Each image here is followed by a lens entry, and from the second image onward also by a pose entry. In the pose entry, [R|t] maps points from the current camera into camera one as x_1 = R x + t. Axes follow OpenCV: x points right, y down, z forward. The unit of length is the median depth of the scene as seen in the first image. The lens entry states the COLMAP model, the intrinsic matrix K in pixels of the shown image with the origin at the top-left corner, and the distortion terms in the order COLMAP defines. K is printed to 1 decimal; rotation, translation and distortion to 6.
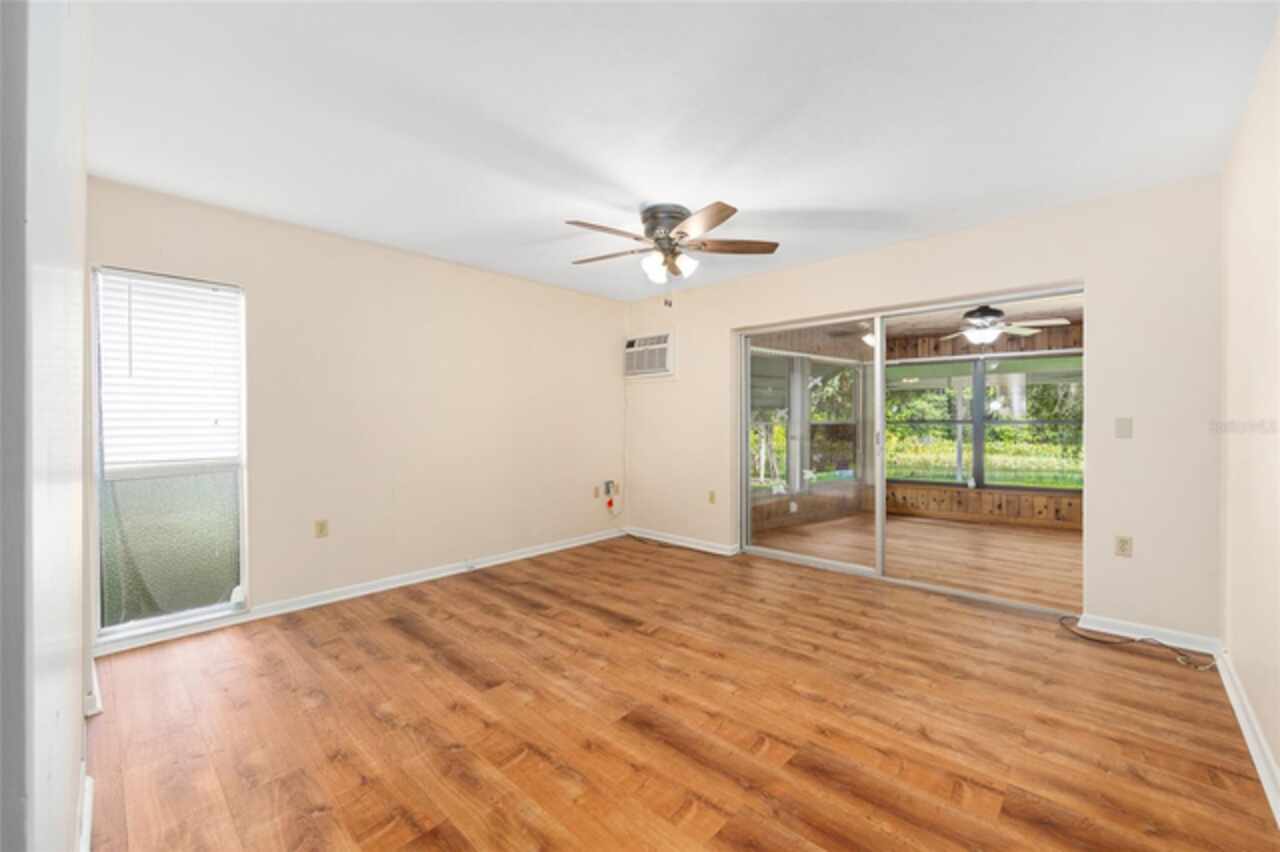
lens RADIAL K [[515.1, 0, 642.9], [0, 515.1, 423.1], [0, 0, 1]] dist [-0.002723, 0.001340]
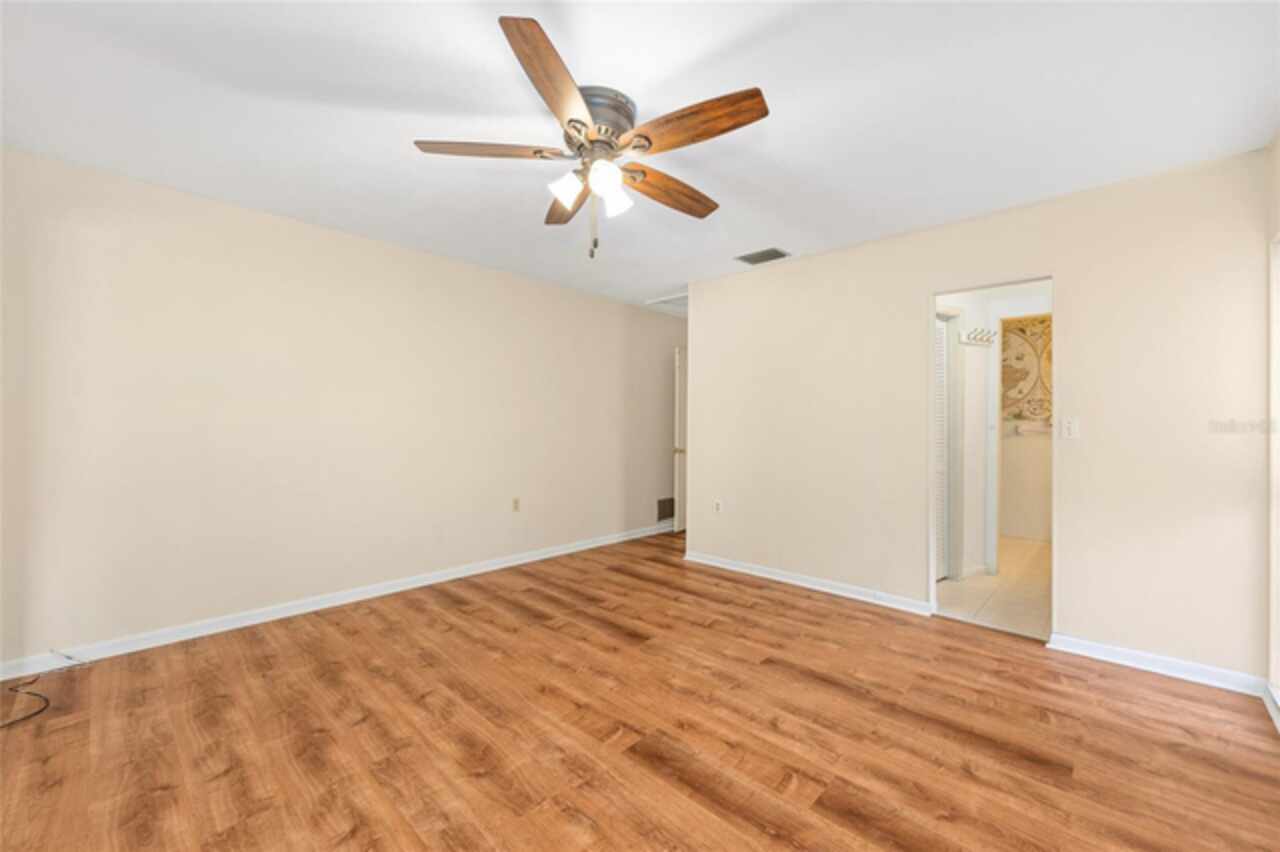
lens RADIAL K [[515.1, 0, 639.5], [0, 515.1, 424.6], [0, 0, 1]] dist [-0.002723, 0.001340]
pose [[-0.999932, -0.002890, 0.011309, -0.022000], [-0.002834, 0.999984, 0.004942, -0.007601], [-0.011323, 0.004909, -0.999924, 1.888997]]
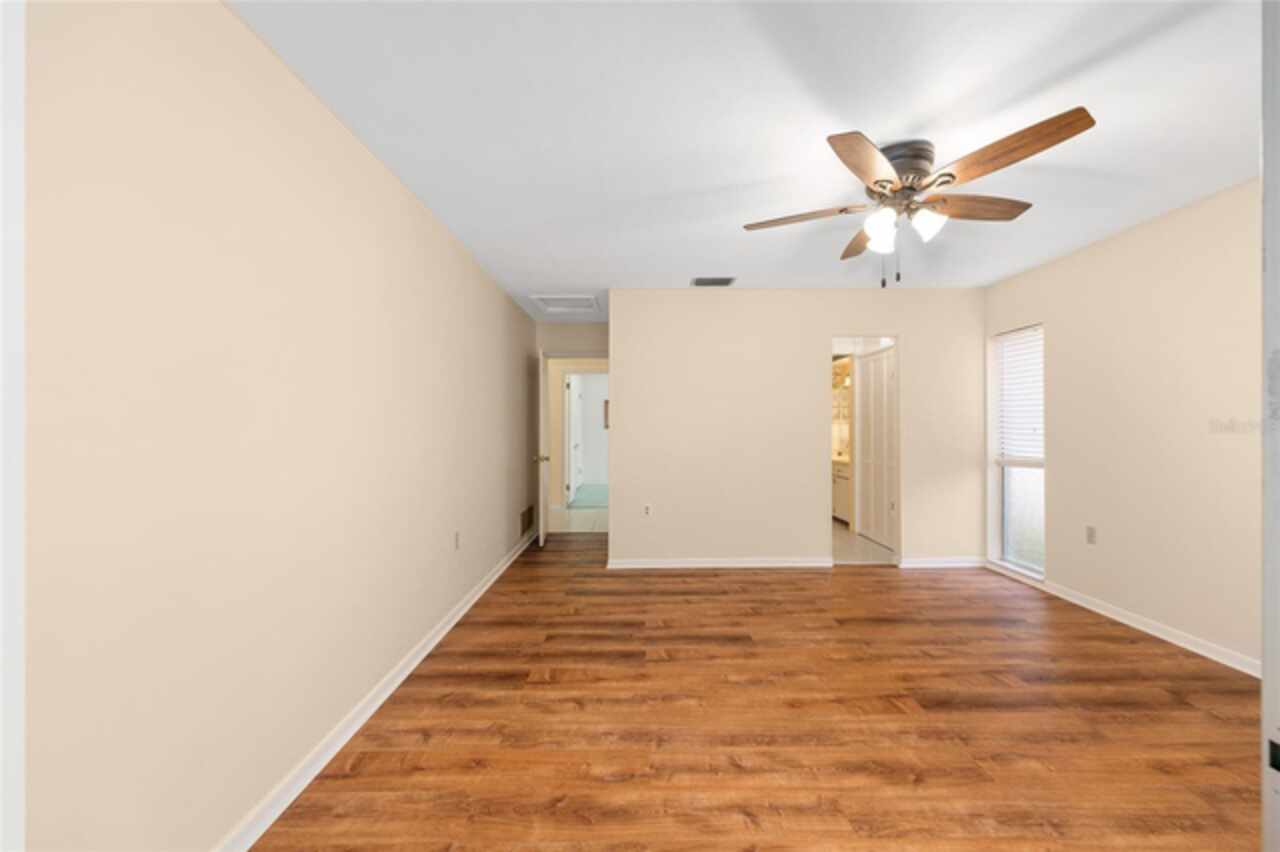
lens RADIAL K [[515.1, 0, 641.7], [0, 515.1, 427.1], [0, 0, 1]] dist [-0.002723, 0.001340]
pose [[-0.726377, 0.008572, -0.687243, 0.936959], [0.004940, 0.999962, 0.007251, -0.027230], [0.687278, 0.001873, -0.726392, 1.466498]]
